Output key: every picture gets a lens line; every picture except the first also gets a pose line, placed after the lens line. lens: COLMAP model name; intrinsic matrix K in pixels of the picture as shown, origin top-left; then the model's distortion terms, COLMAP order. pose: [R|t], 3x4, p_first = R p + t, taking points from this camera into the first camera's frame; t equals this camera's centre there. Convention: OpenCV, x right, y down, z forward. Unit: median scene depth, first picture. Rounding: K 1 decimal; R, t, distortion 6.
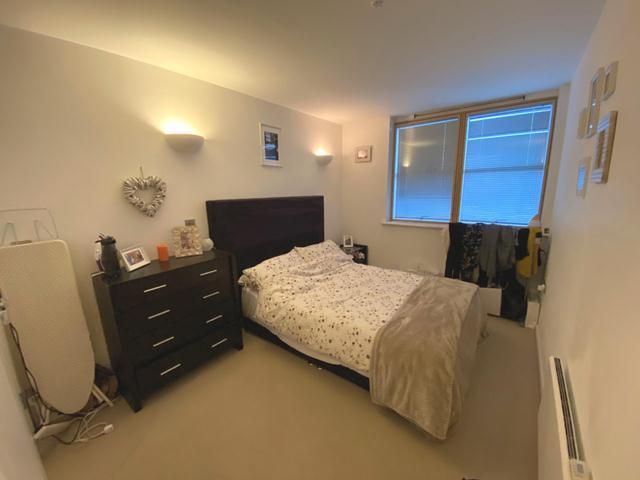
lens RADIAL K [[269.1, 0, 320.7], [0, 269.1, 239.5], [0, 0, 1]] dist [-0.003994, -0.001100]
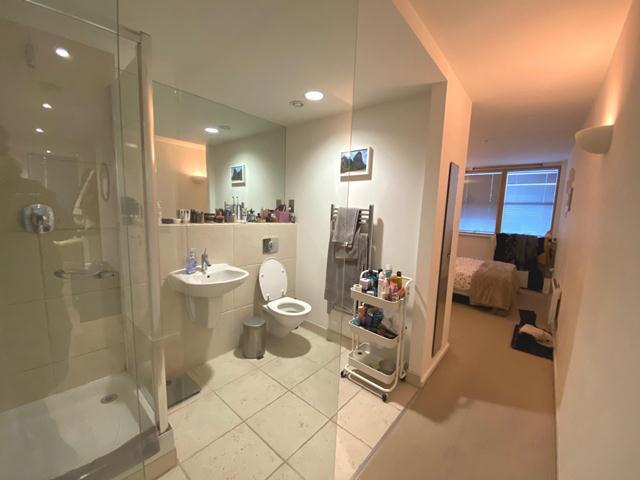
lens RADIAL K [[269.1, 0, 322.1], [0, 269.1, 240.9], [0, 0, 1]] dist [-0.003994, -0.001100]
pose [[0.997150, 0.062833, -0.041759, -0.601141], [-0.065965, 0.994735, -0.078428, 0.213794], [0.036611, 0.080959, 0.996045, -0.799215]]
